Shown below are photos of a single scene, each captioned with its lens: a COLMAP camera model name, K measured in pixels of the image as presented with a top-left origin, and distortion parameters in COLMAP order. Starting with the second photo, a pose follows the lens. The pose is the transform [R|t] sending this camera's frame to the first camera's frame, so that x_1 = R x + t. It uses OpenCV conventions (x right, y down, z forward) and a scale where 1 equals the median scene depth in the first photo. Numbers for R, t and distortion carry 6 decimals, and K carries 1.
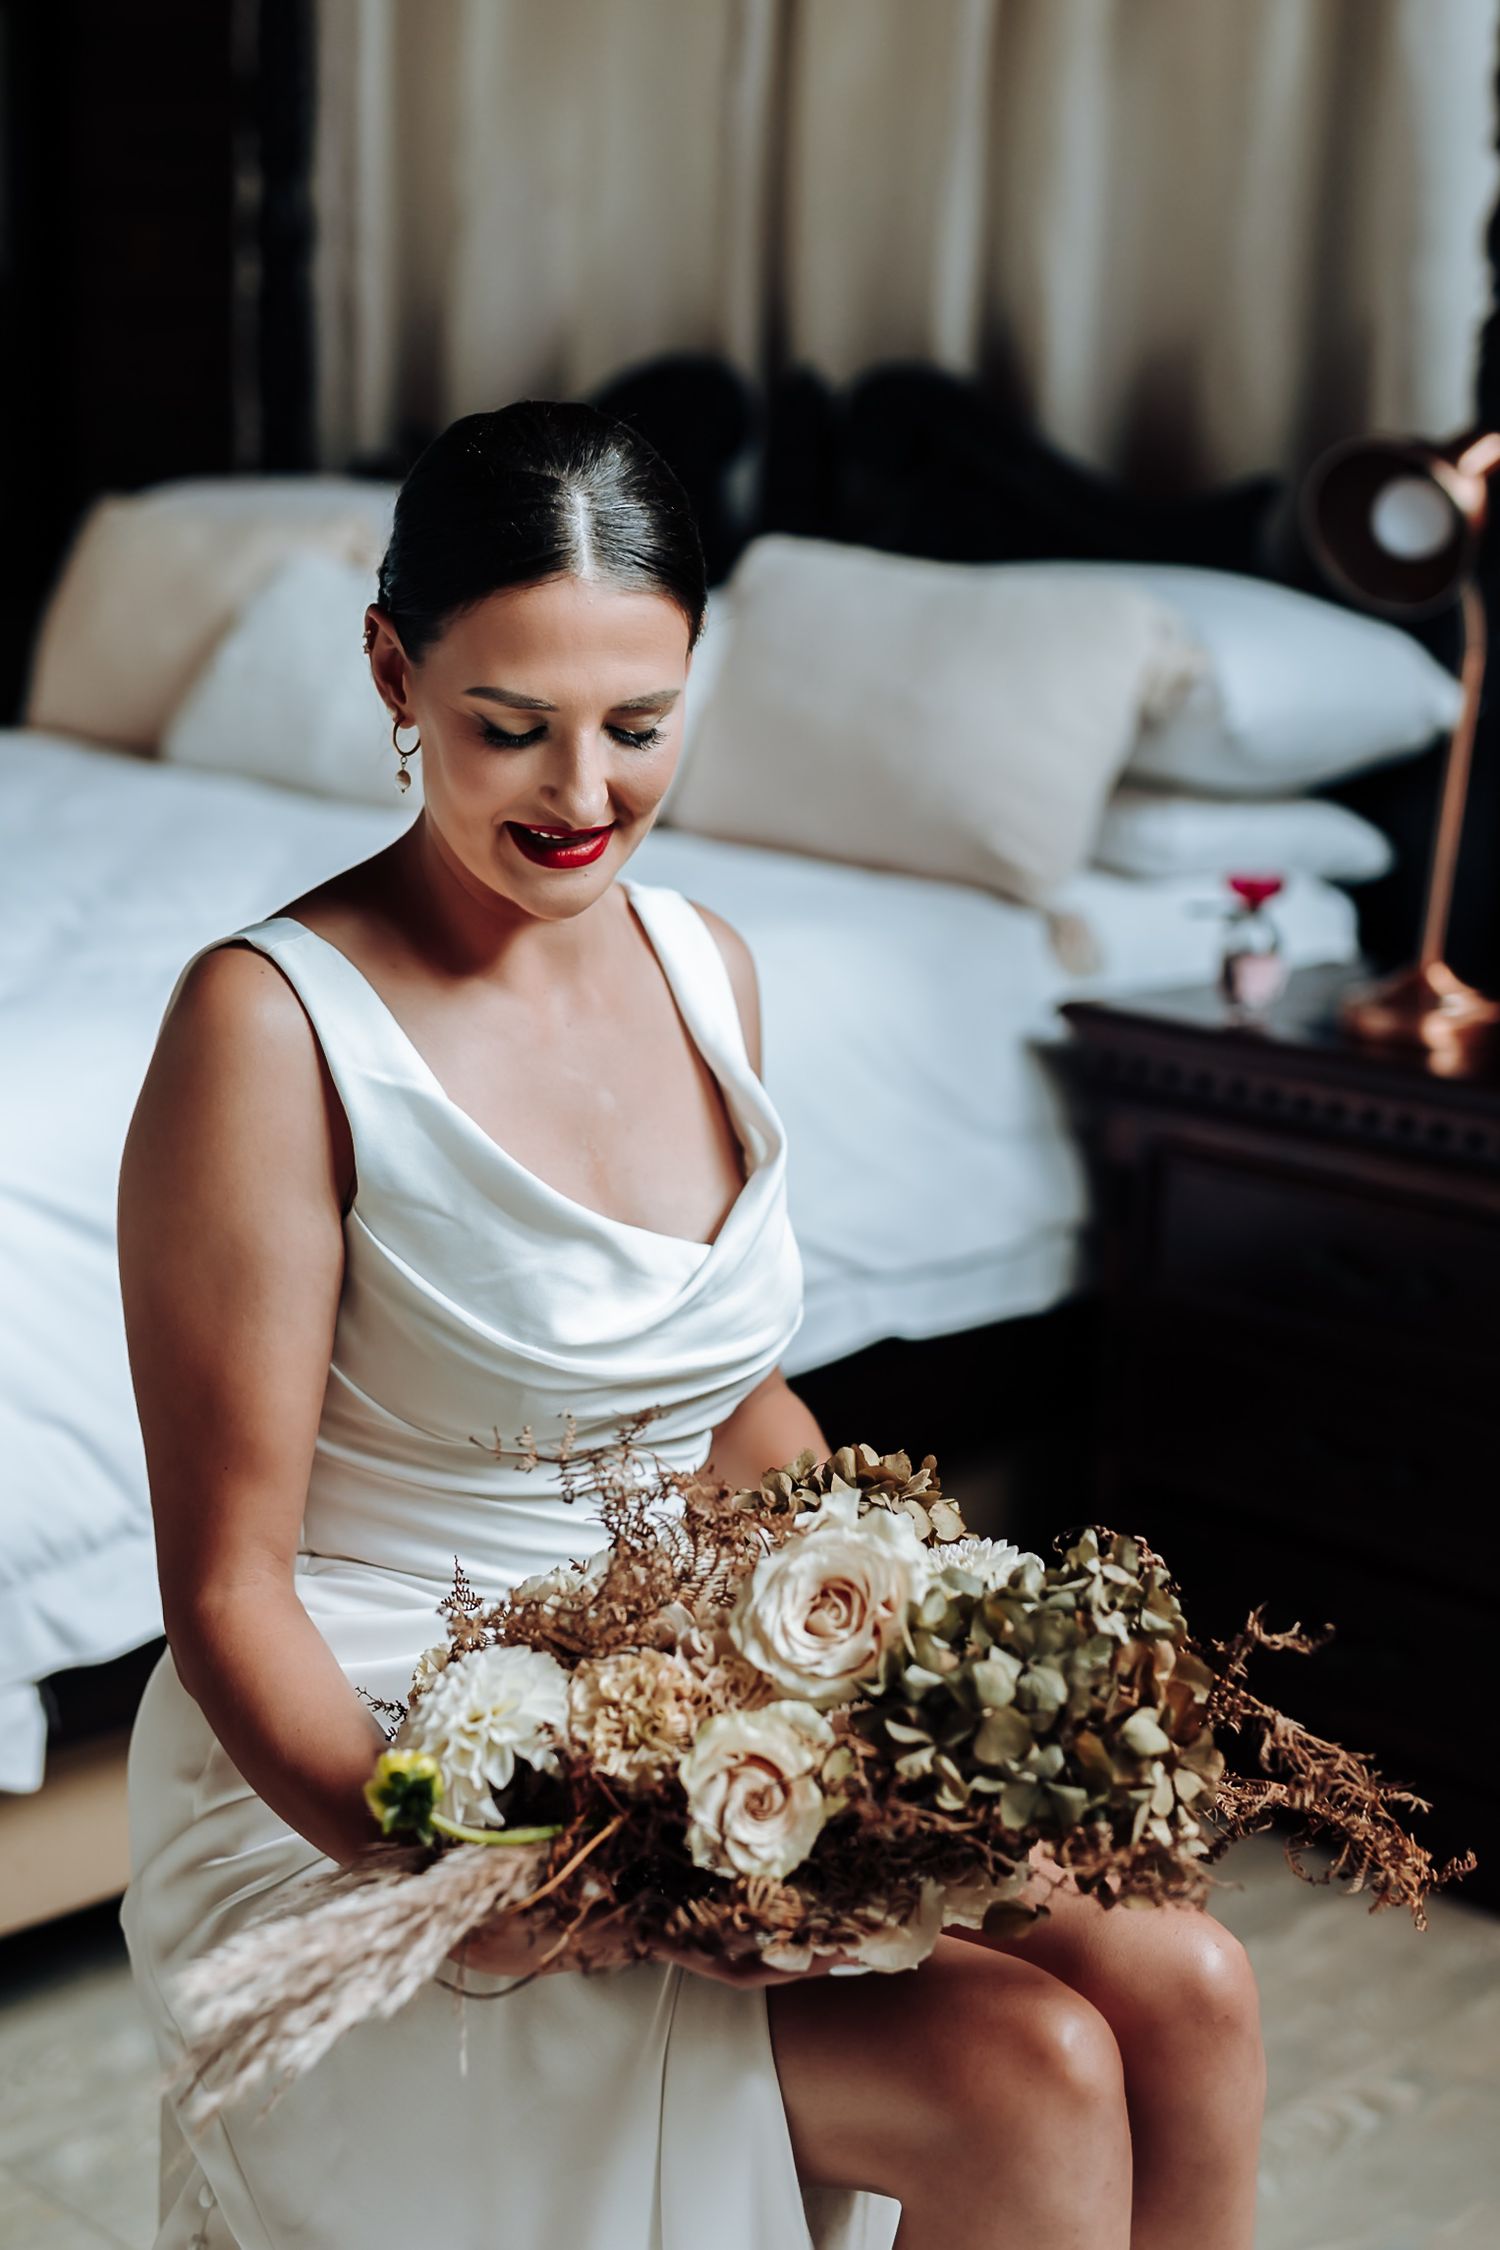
lens RADIAL K [[3545.8, 0, 644.8], [0, 3545.8, 1082.5], [0, 0, 1]] dist [0.005868, 0.025451]
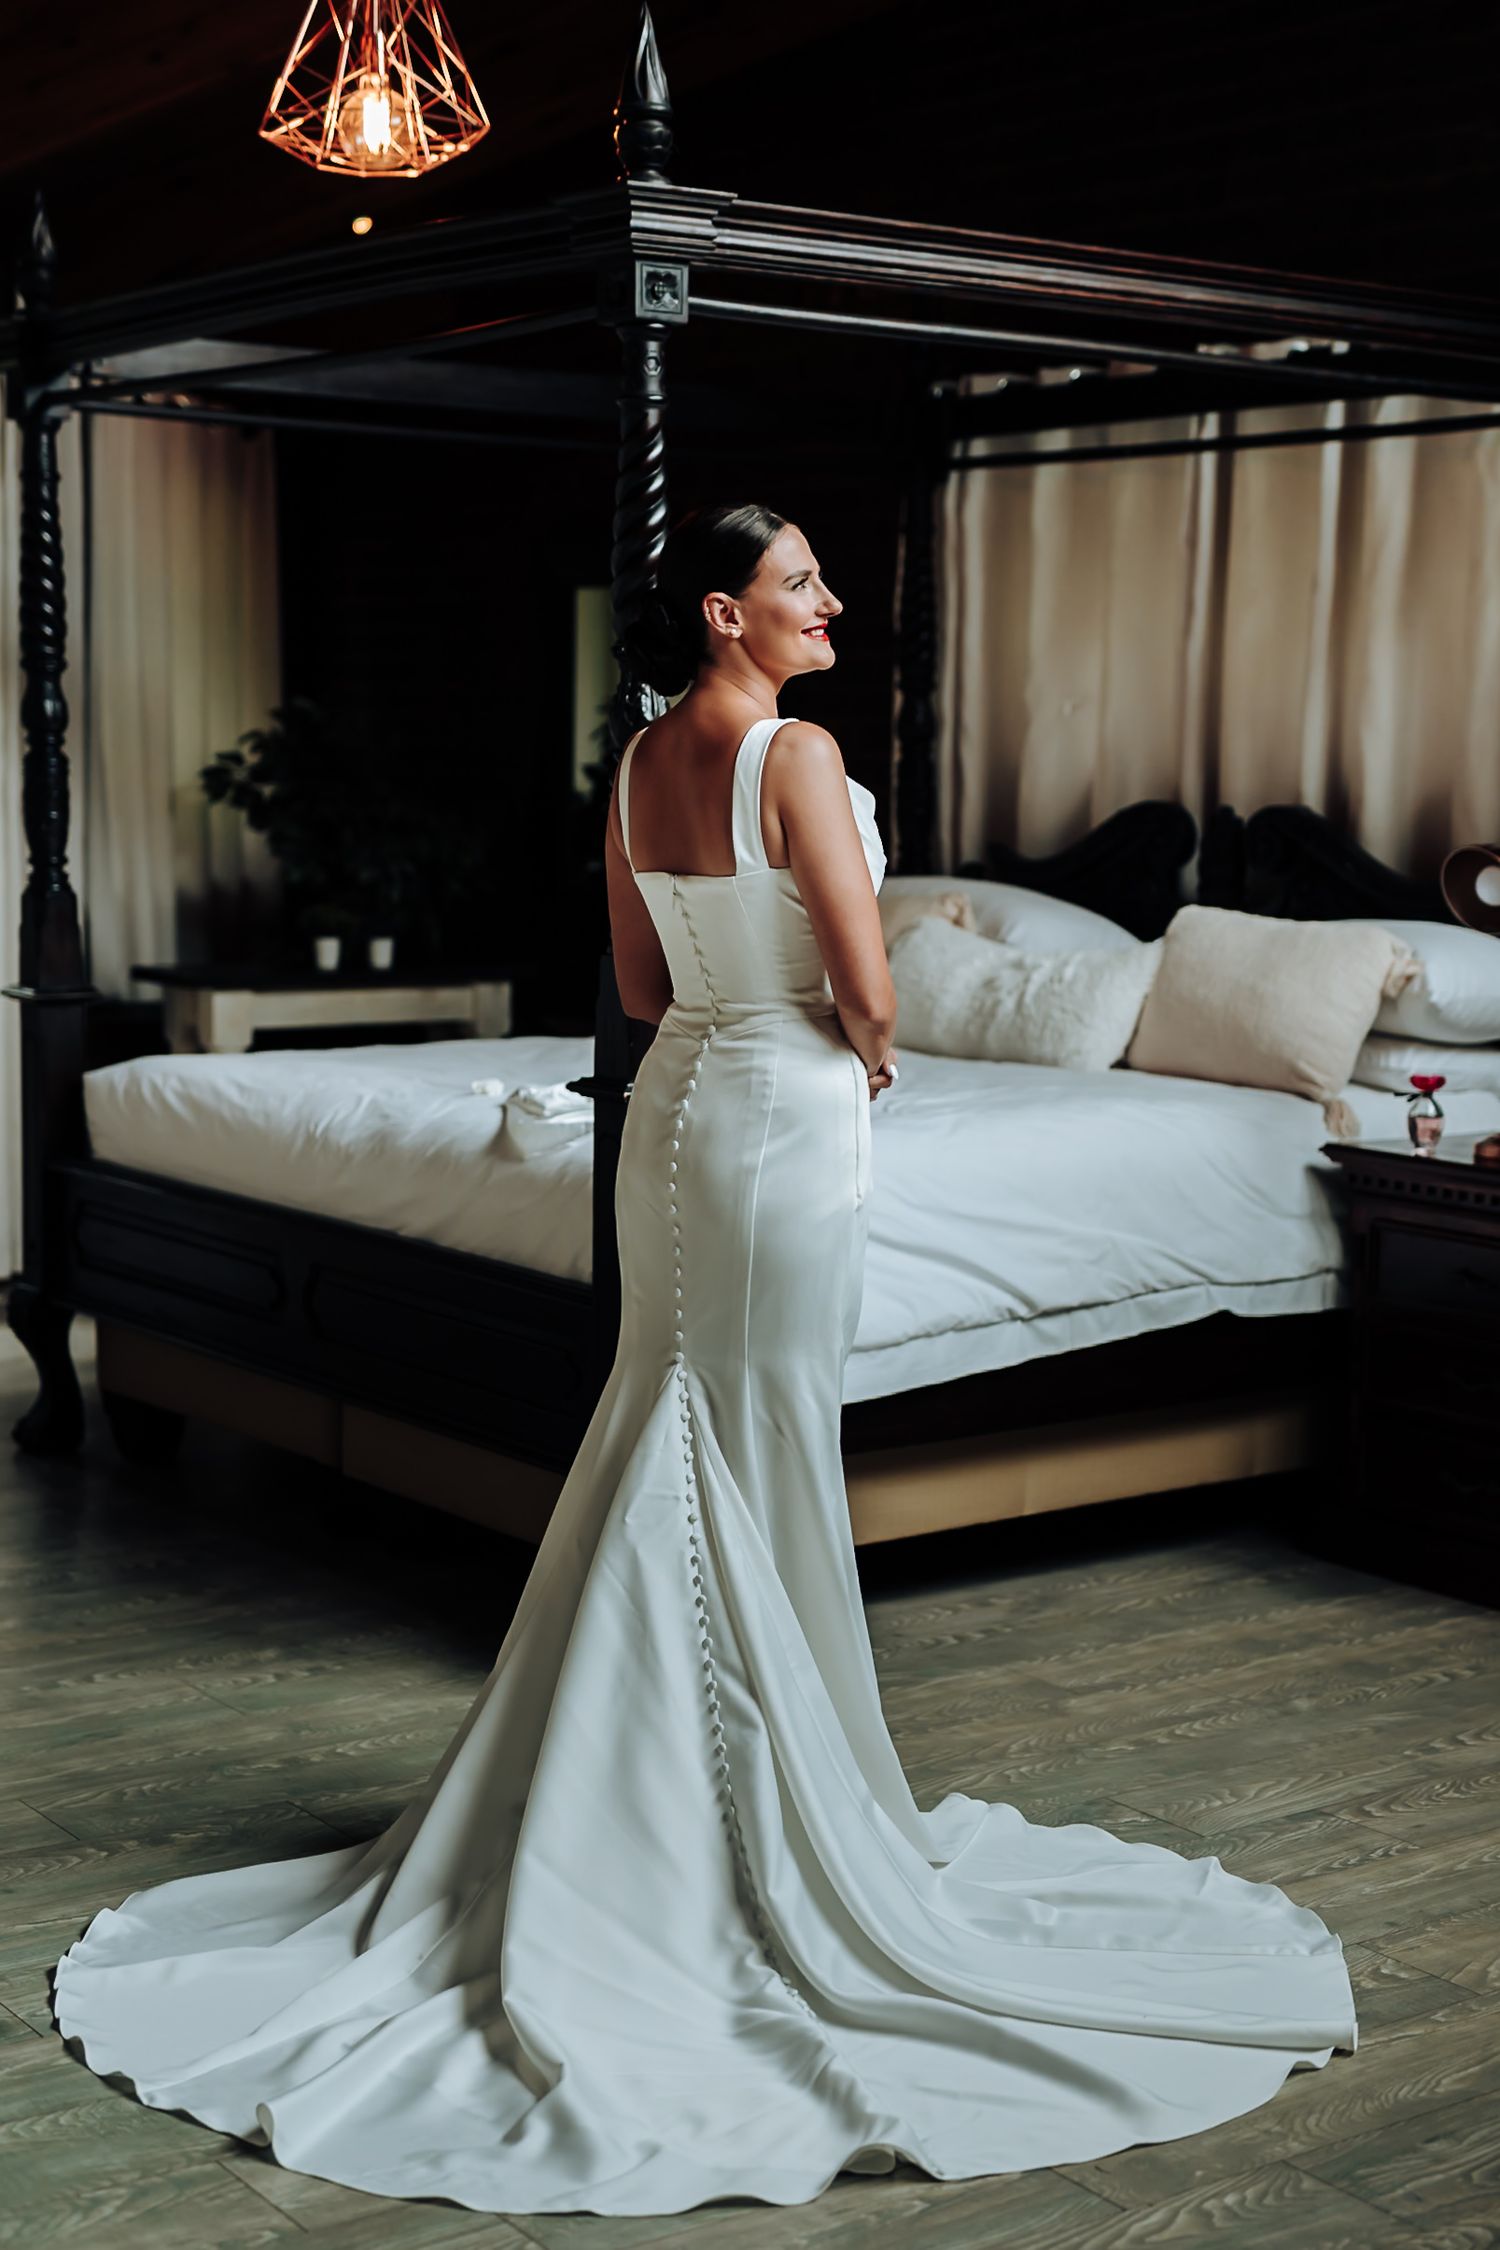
lens RADIAL K [[3413.5, 0, 750.0], [0, 3413.5, 1125.0], [0, 0, 1]] dist [0.003707, -0.015362]
pose [[0.988691, 0.004210, -0.149908, 0.075245], [-0.019396, 0.994800, -0.099984, 0.131710], [0.148707, 0.101761, 0.983631, -0.702560]]
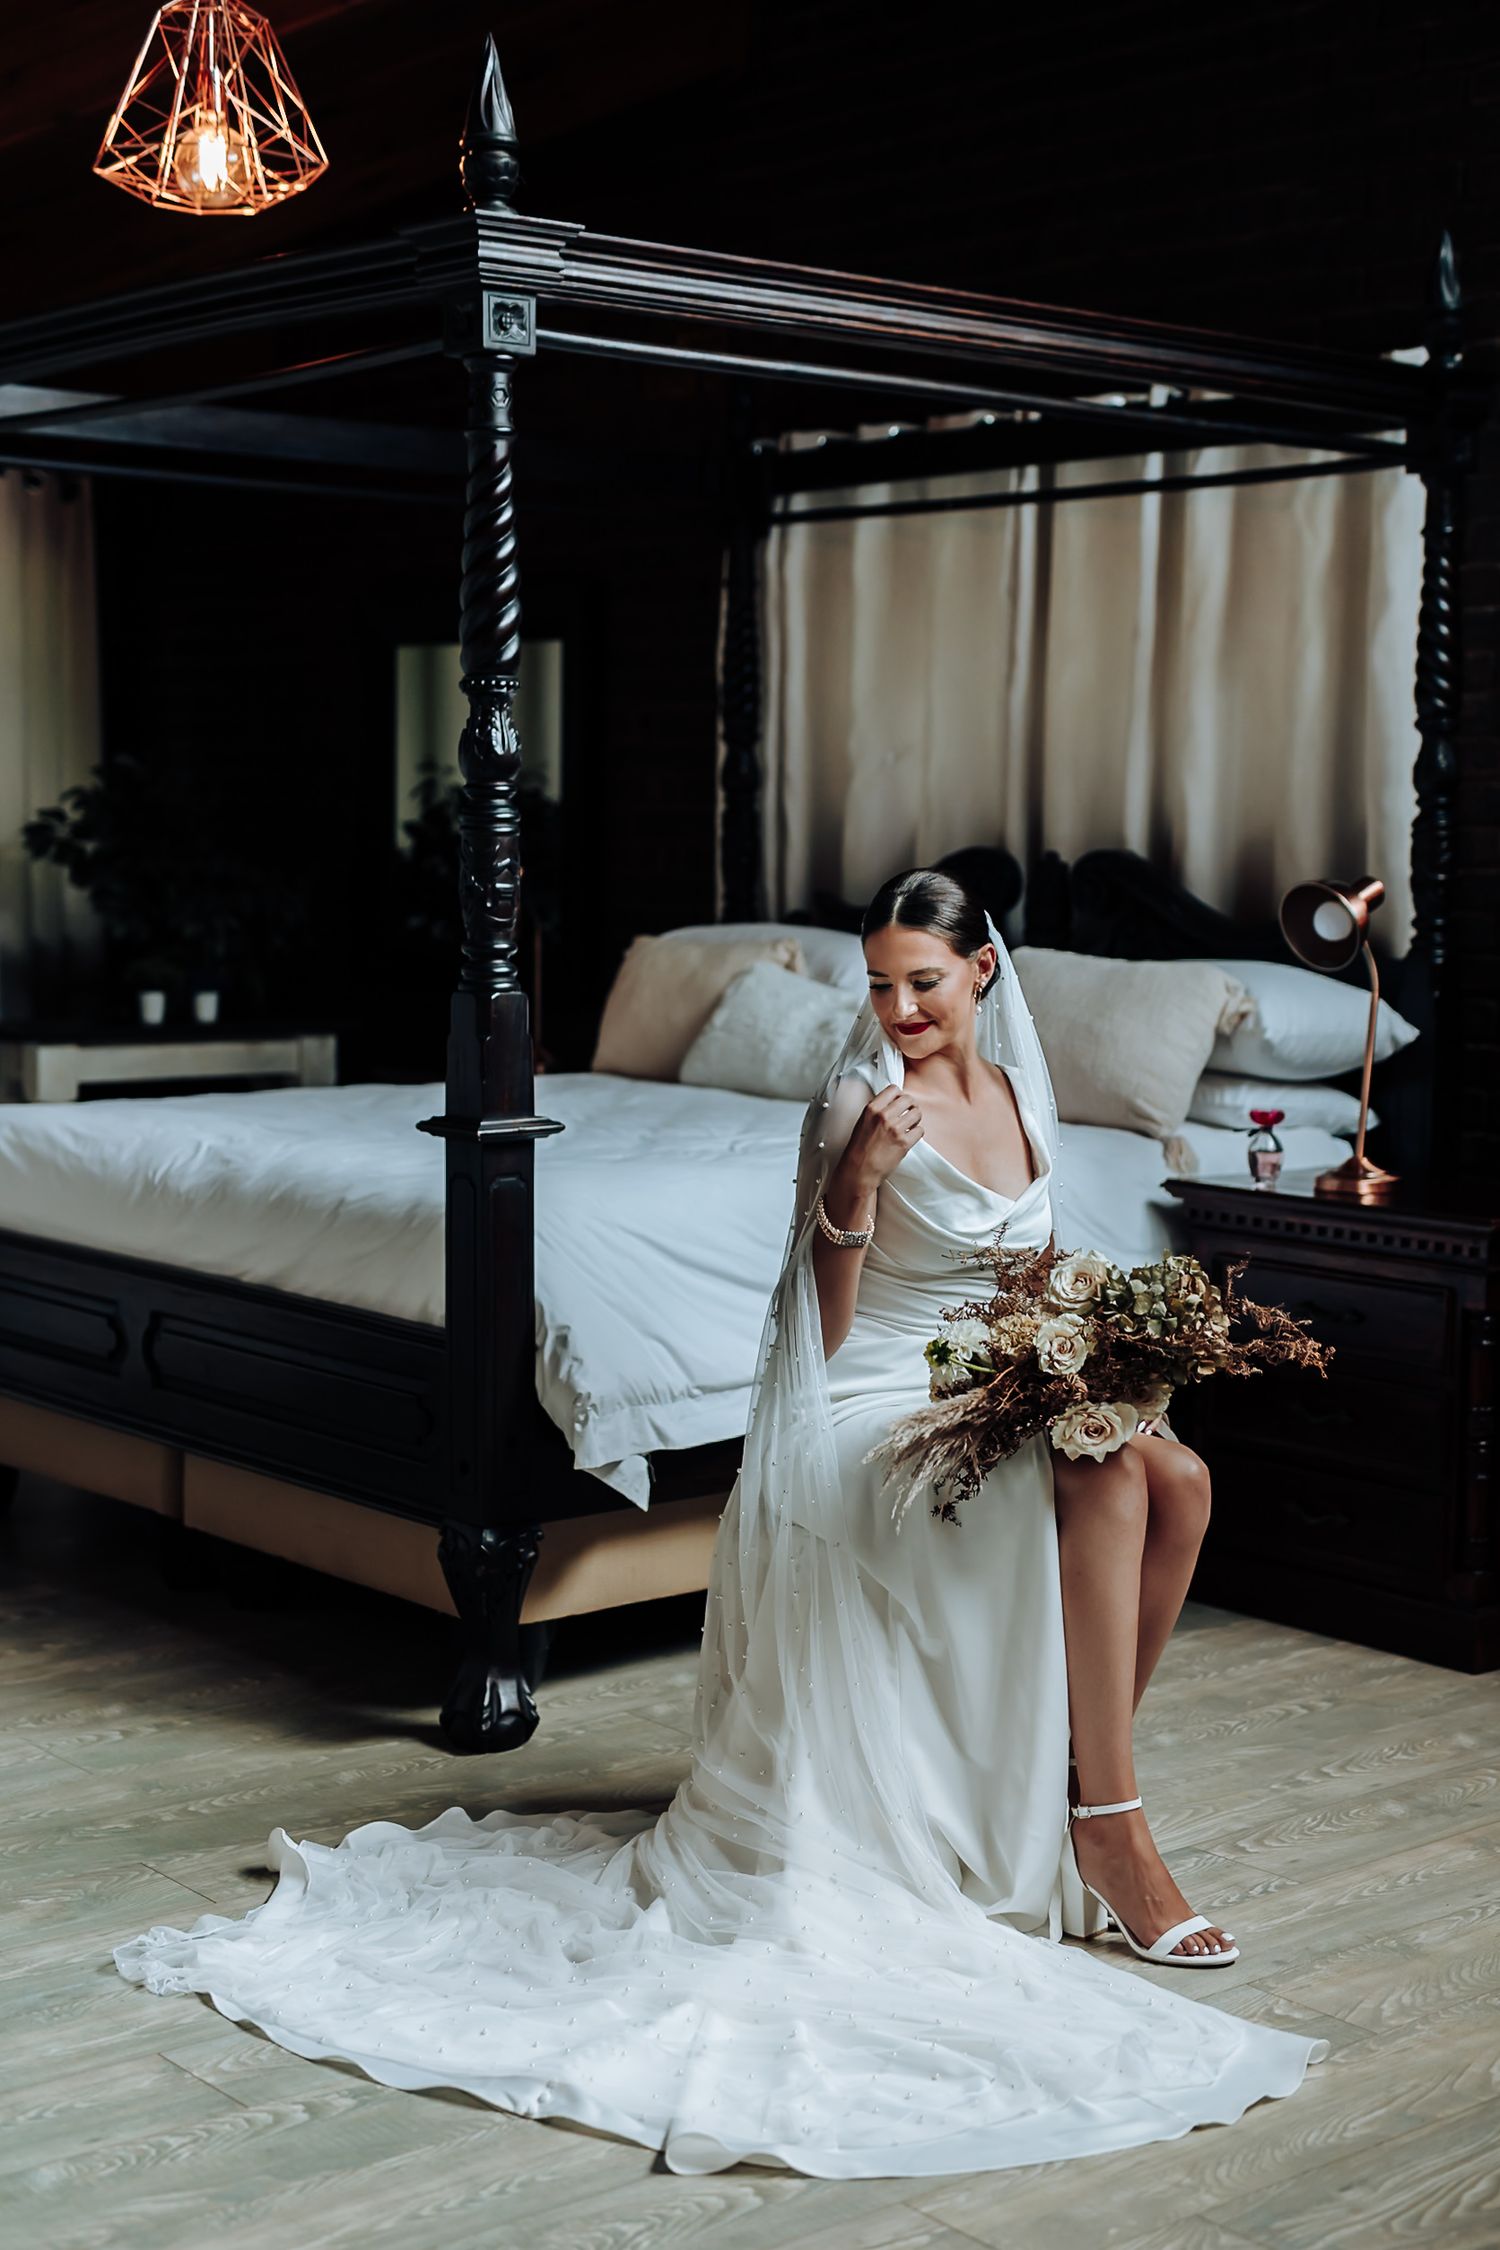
lens RADIAL K [[3272.4, 0, 741.9], [0, 3272.4, 1105.2], [0, 0, 1]] dist [0.002090, -0.032881]
pose [[0.996106, -0.008753, -0.087733, 0.039311], [-0.002336, 0.992090, -0.125508, 0.134697], [0.088137, 0.125225, 0.988206, -0.637814]]
